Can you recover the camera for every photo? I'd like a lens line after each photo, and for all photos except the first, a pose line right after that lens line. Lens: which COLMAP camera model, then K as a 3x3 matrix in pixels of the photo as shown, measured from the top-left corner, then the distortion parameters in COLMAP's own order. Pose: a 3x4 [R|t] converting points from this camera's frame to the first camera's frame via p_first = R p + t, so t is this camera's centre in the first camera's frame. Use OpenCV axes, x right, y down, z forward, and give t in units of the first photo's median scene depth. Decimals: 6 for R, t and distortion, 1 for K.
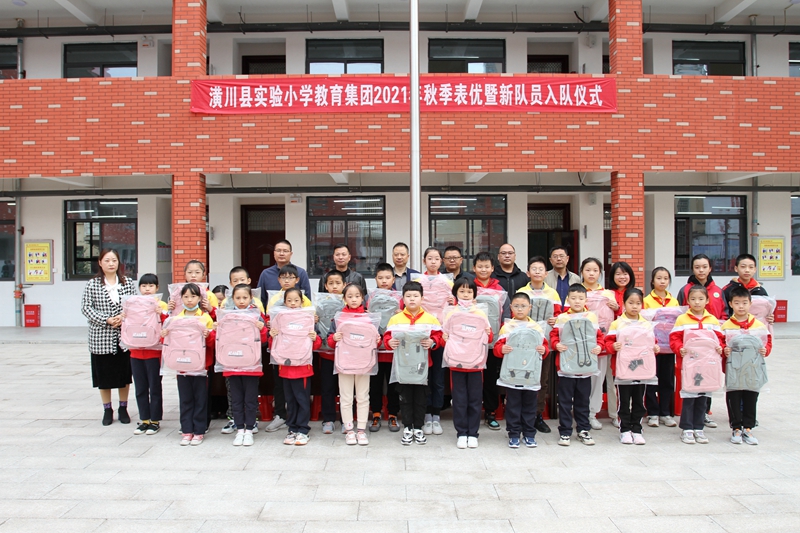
lens RADIAL K [[593.8, 0, 400.0], [0, 593.8, 266.5], [0, 0, 1]] dist [-0.056253, 0.004694]
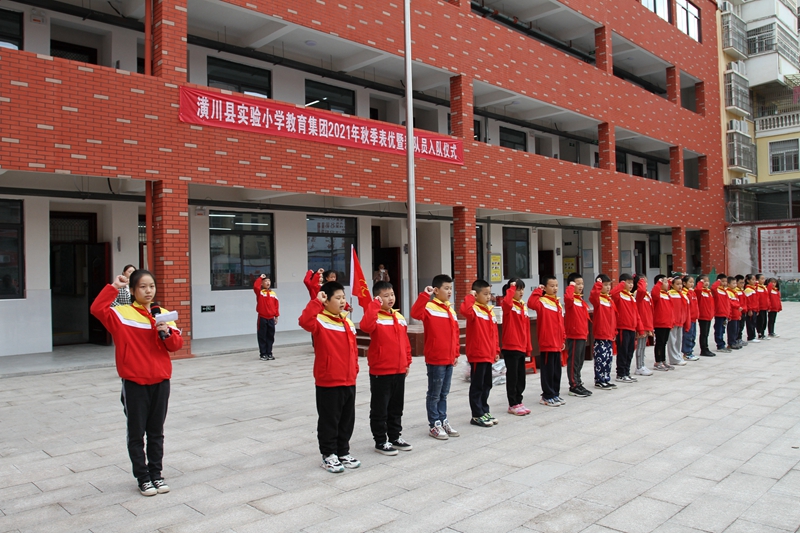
lens RADIAL K [[633.4, 0, 400.0], [0, 633.4, 266.5], [0, 0, 1]] dist [-0.049671, 0.003542]
pose [[0.719931, -0.003211, 0.694038, -0.810201], [0.020986, 0.999633, -0.017144, 0.006197], [-0.693728, 0.026908, 0.719734, 0.010130]]
